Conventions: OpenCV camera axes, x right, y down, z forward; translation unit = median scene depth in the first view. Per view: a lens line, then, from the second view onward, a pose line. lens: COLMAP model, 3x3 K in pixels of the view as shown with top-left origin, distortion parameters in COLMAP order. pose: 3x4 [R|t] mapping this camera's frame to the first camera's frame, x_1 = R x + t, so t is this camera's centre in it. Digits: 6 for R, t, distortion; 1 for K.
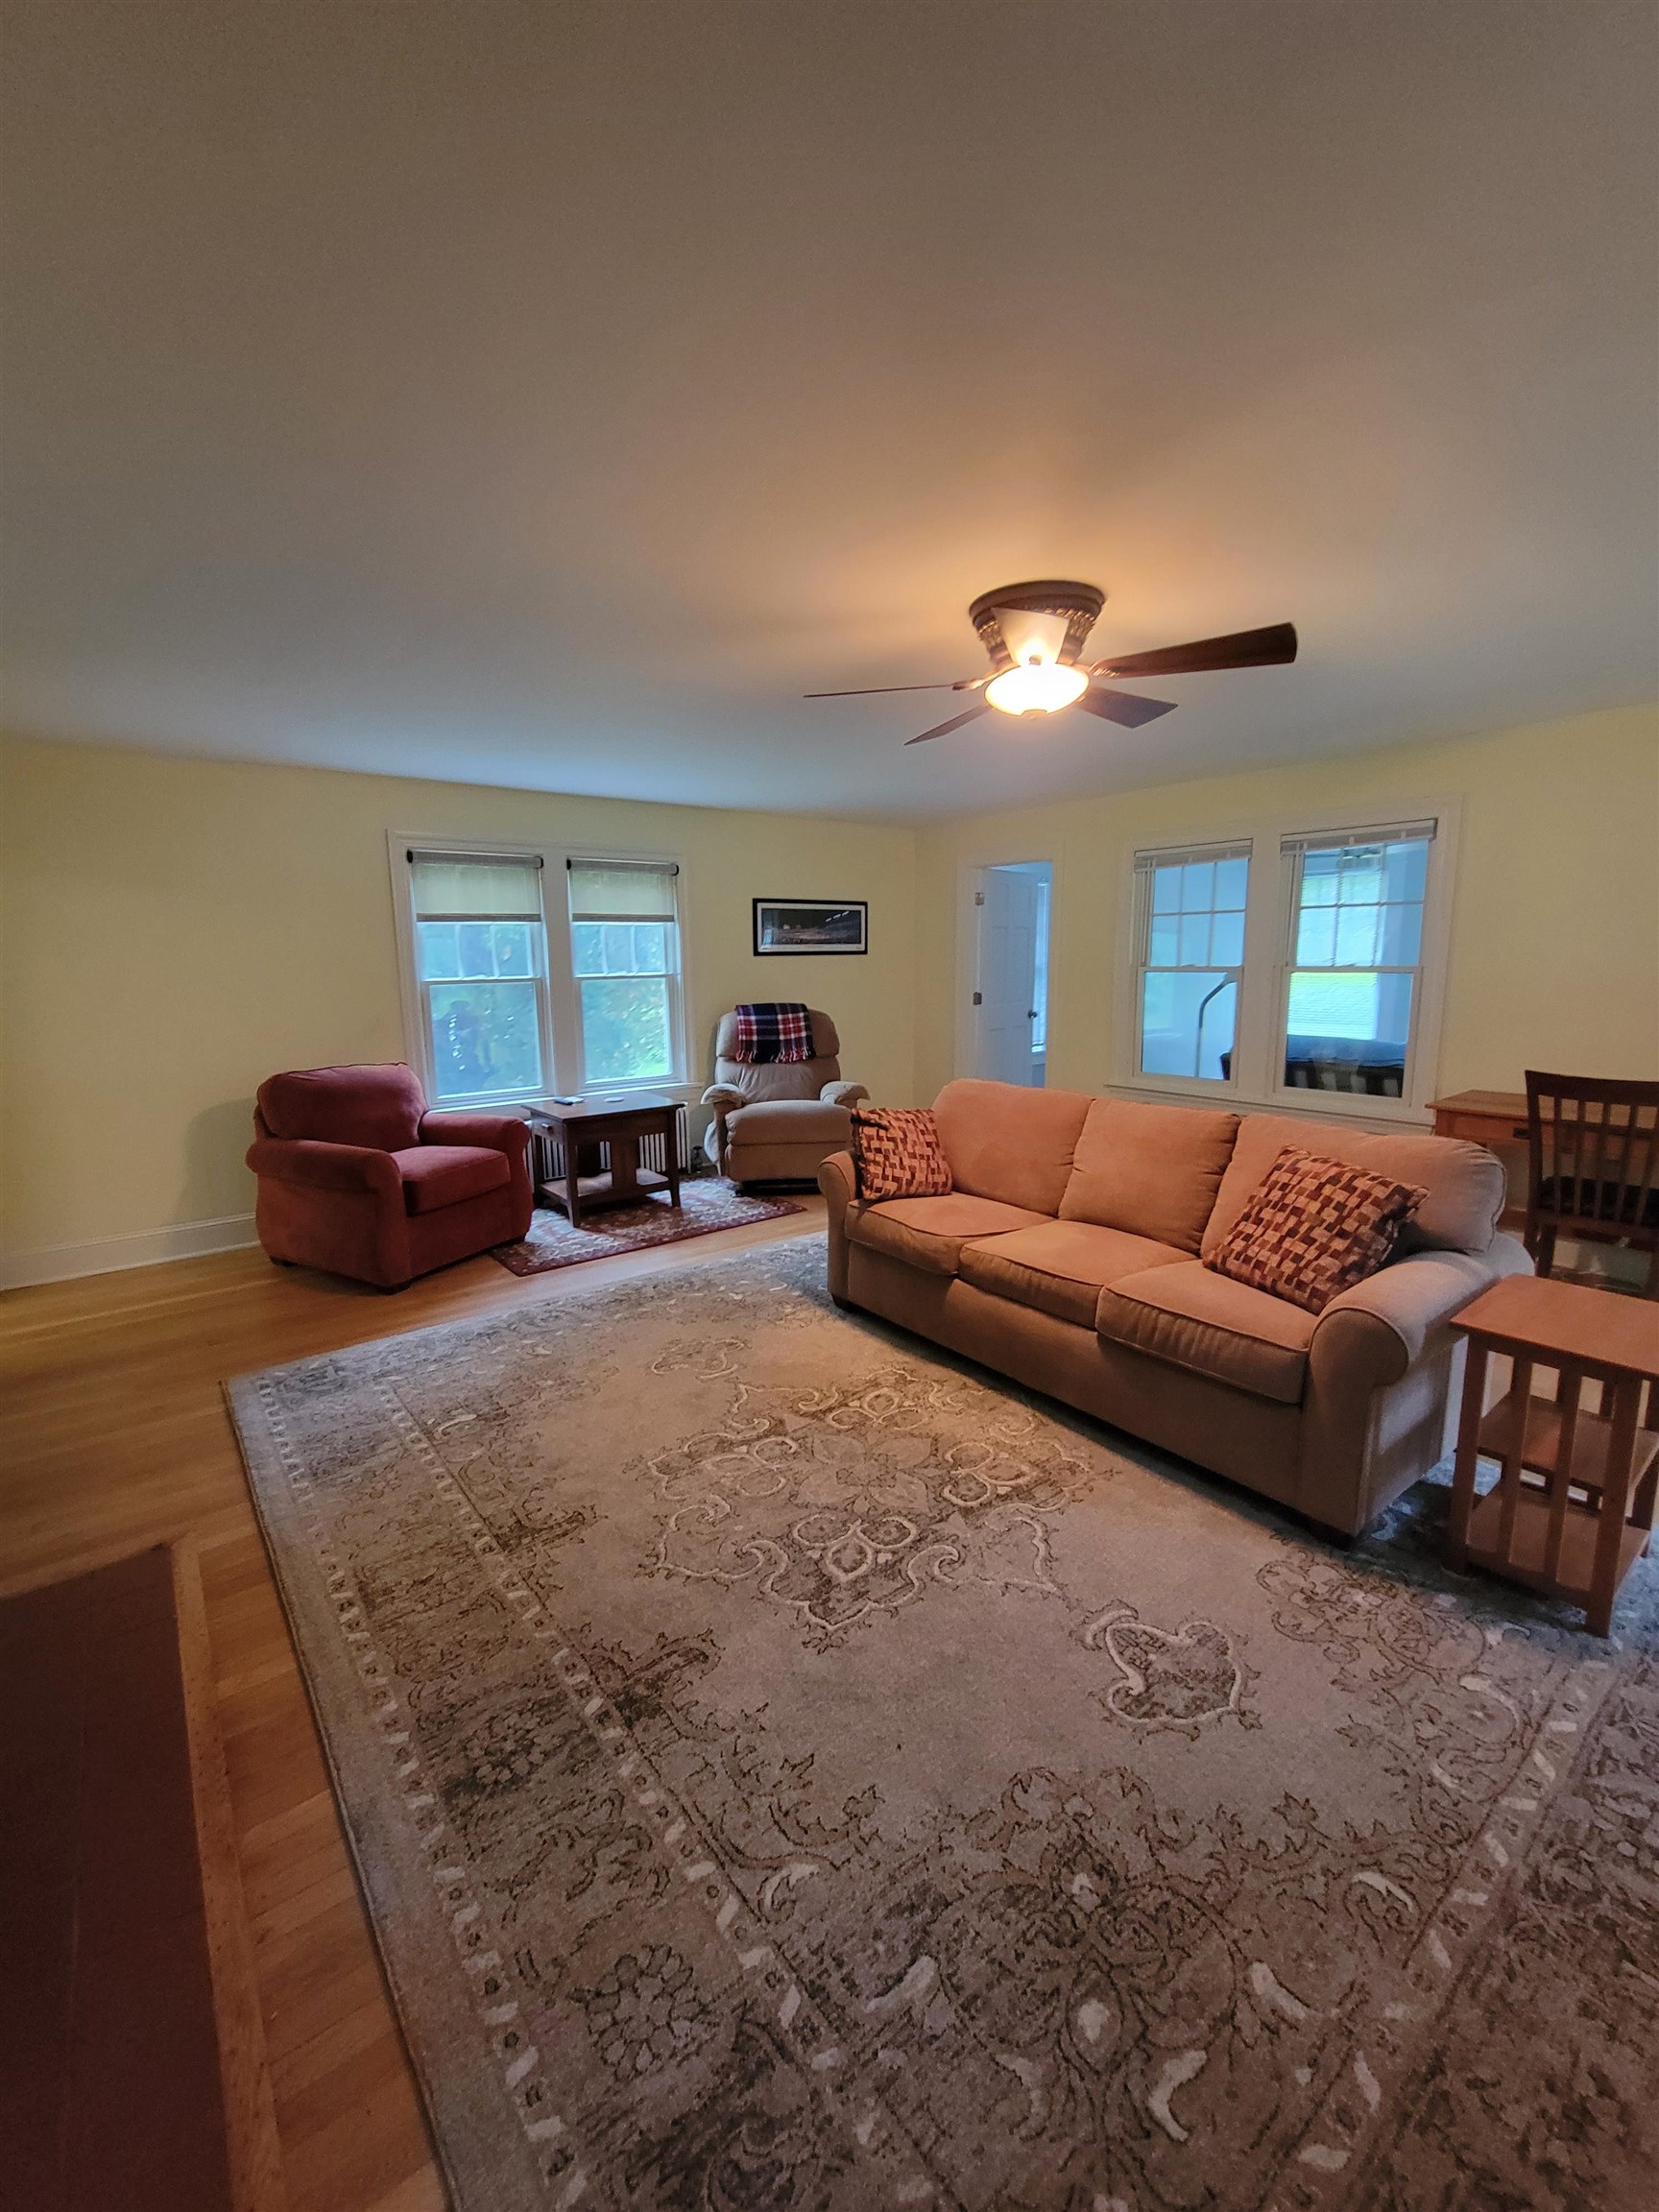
lens RADIAL K [[900.1, 0, 809.8], [0, 900.1, 1100.0], [0, 0, 1]] dist [-0.001545, -0.000774]
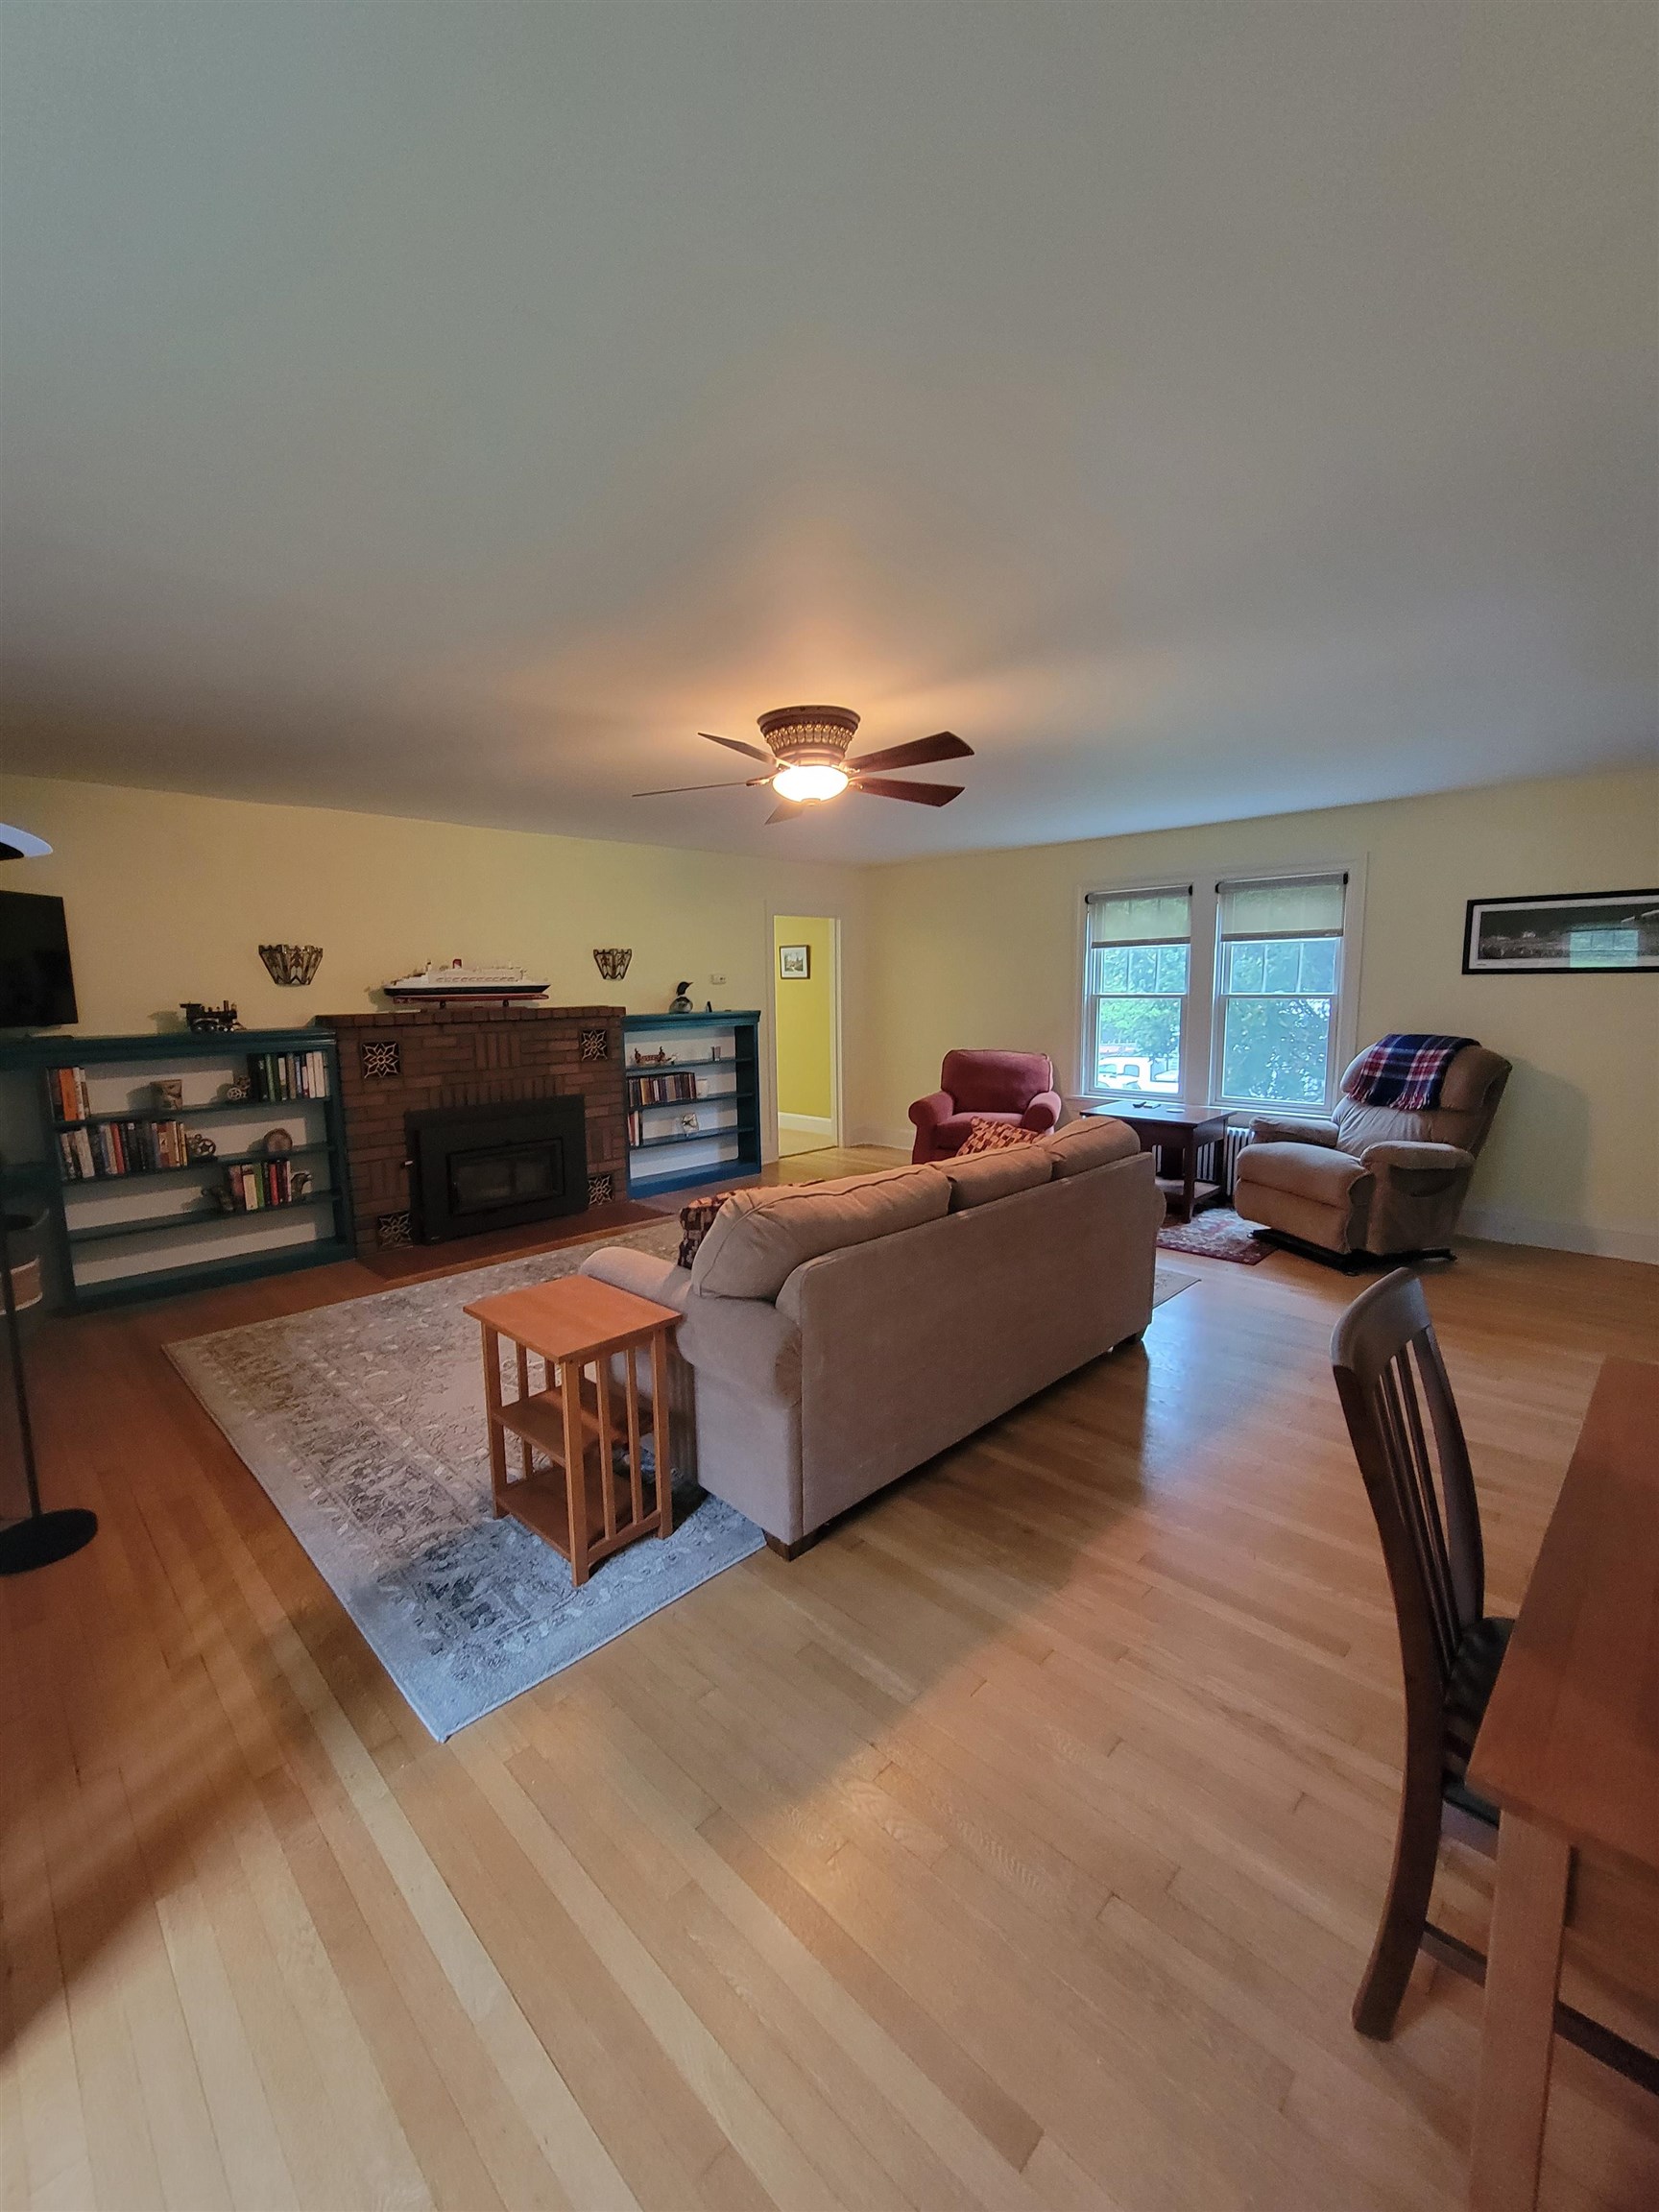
lens RADIAL K [[900.1, 0, 819.3], [0, 900.1, 1101.5], [0, 0, 1]] dist [-0.001545, -0.000774]
pose [[0.133339, 0.144665, -0.980455, 1.341144], [-0.144715, 0.981528, 0.125142, -0.144695], [0.980448, 0.125200, 0.151811, 0.740699]]
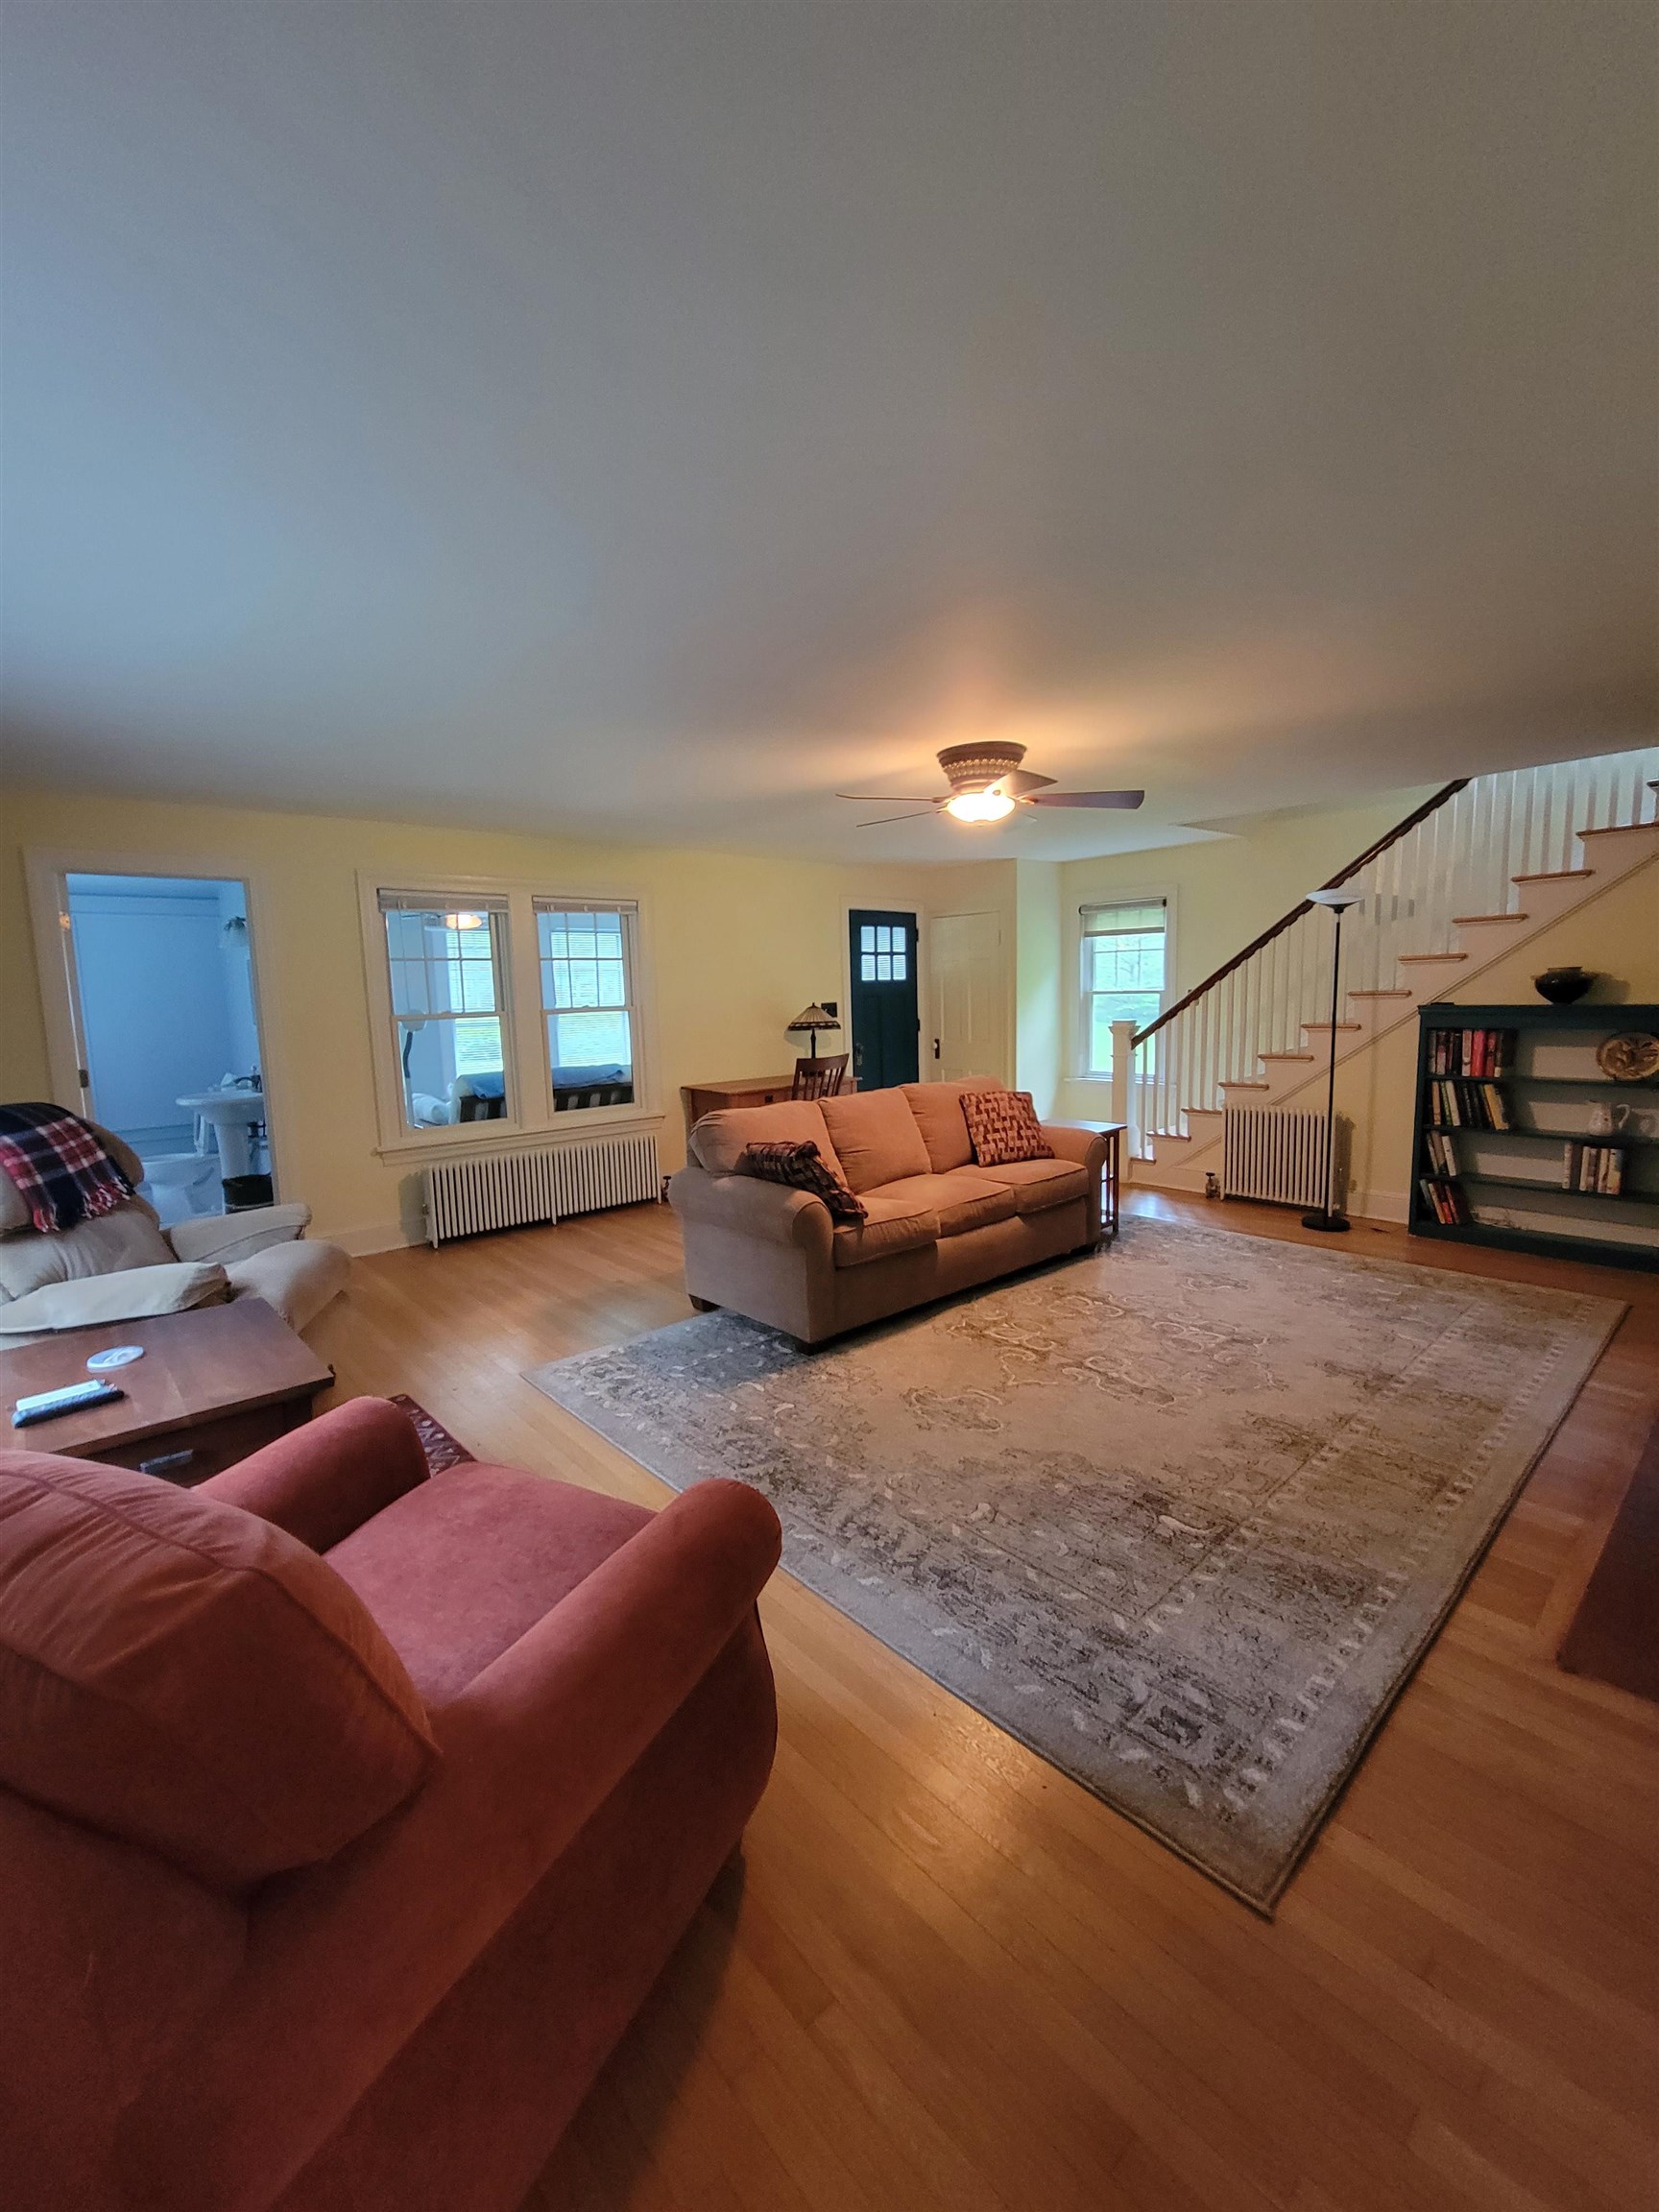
lens RADIAL K [[900.1, 0, 819.5], [0, 900.1, 1109.3], [0, 0, 1]] dist [-0.001545, -0.000774]
pose [[-0.066580, -0.117170, 0.990878, -1.076950], [0.186743, 0.974070, 0.127730, -0.174330], [-0.980150, 0.193544, -0.042973, 1.209033]]
